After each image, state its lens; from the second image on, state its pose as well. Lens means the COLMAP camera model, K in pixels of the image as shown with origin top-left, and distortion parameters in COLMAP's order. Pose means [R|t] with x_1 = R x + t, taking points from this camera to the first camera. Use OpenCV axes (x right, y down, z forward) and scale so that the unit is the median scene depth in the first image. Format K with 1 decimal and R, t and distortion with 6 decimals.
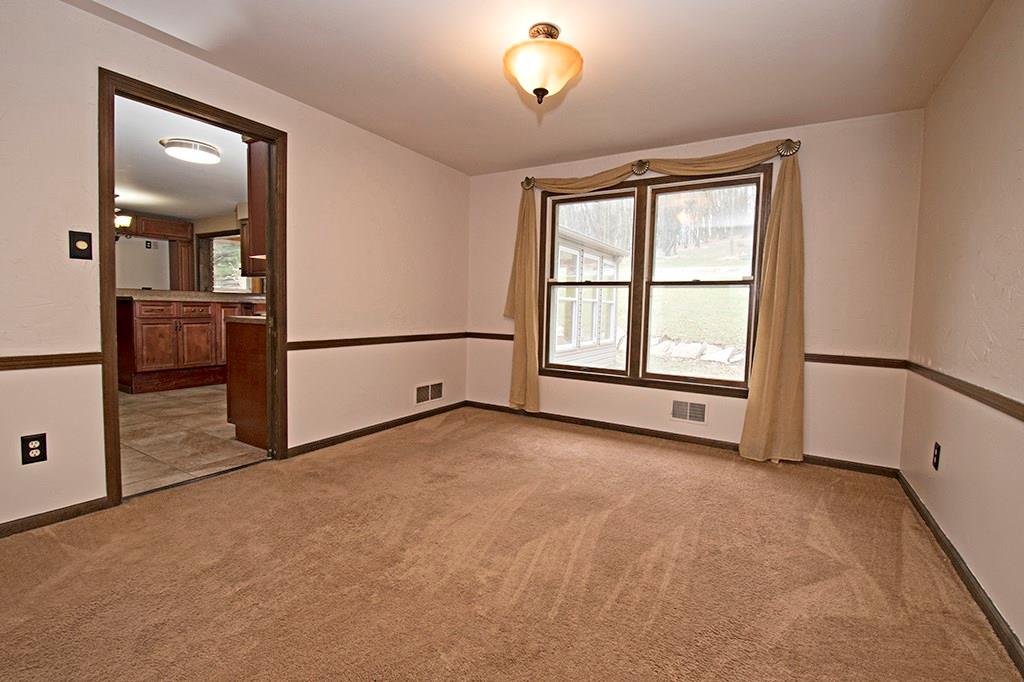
lens RADIAL K [[449.5, 0, 521.2], [0, 449.5, 337.3], [0, 0, 1]] dist [-0.004395, -0.011202]
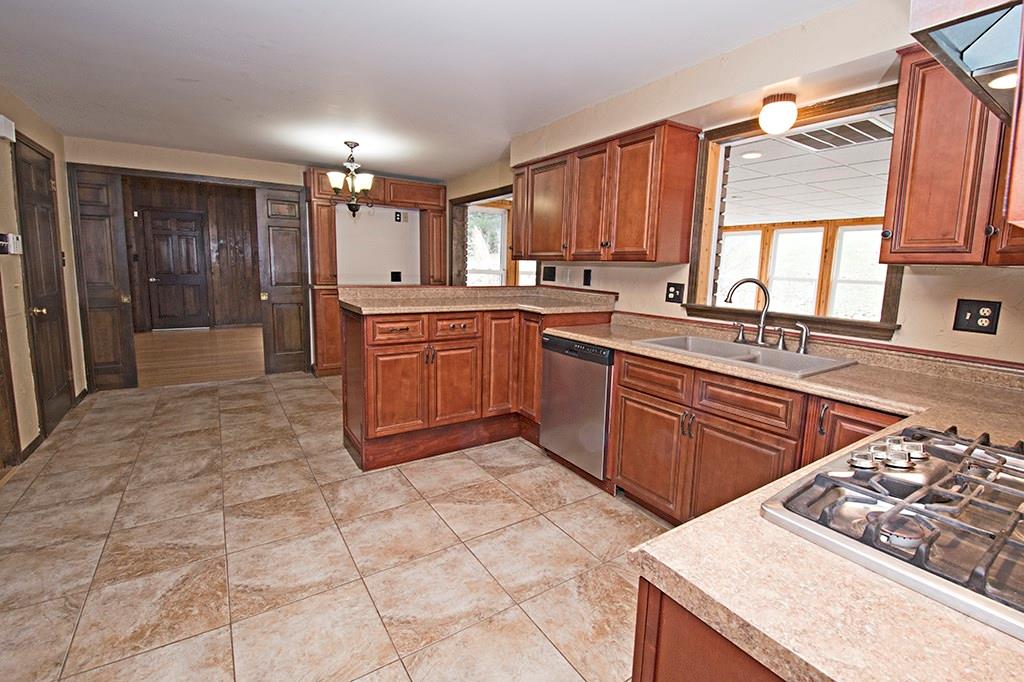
lens RADIAL K [[449.5, 0, 522.6], [0, 449.5, 327.9], [0, 0, 1]] dist [-0.004395, -0.011202]
pose [[0.902370, 0.052944, -0.427698, -0.341857], [-0.029056, 0.997641, 0.062194, -0.080601], [0.429982, -0.043695, 0.901779, 0.438823]]
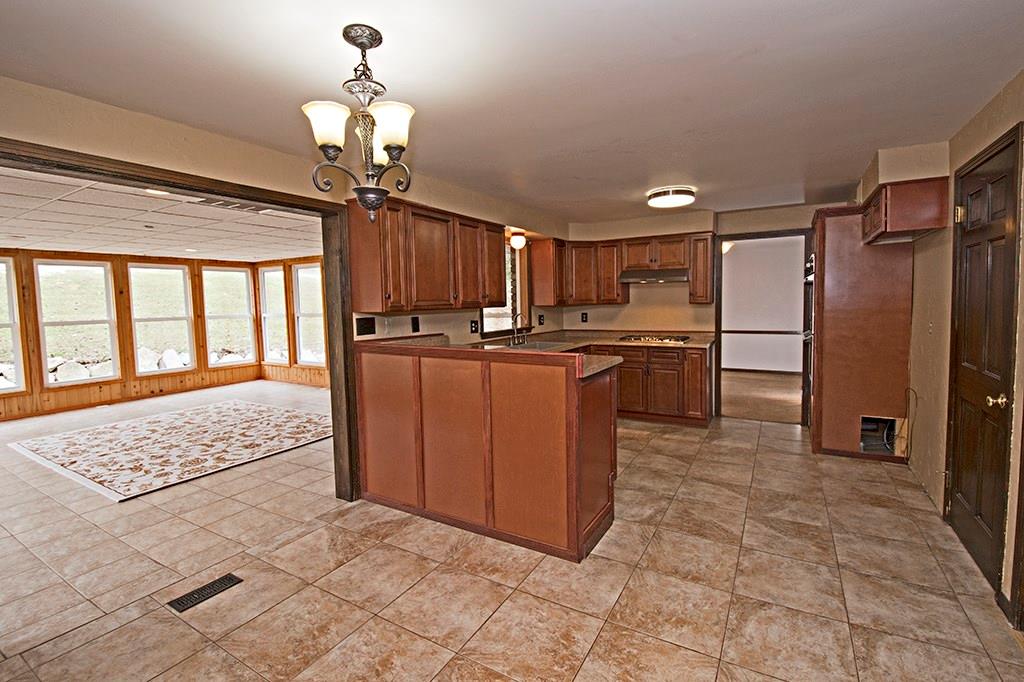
lens RADIAL K [[449.5, 0, 519.9], [0, 449.5, 332.9], [0, 0, 1]] dist [-0.004395, -0.011202]
pose [[0.000725, -0.103105, 0.994670, -1.126736], [0.082110, 0.991318, 0.102698, -0.151402], [-0.996623, 0.081598, 0.009184, 0.854354]]
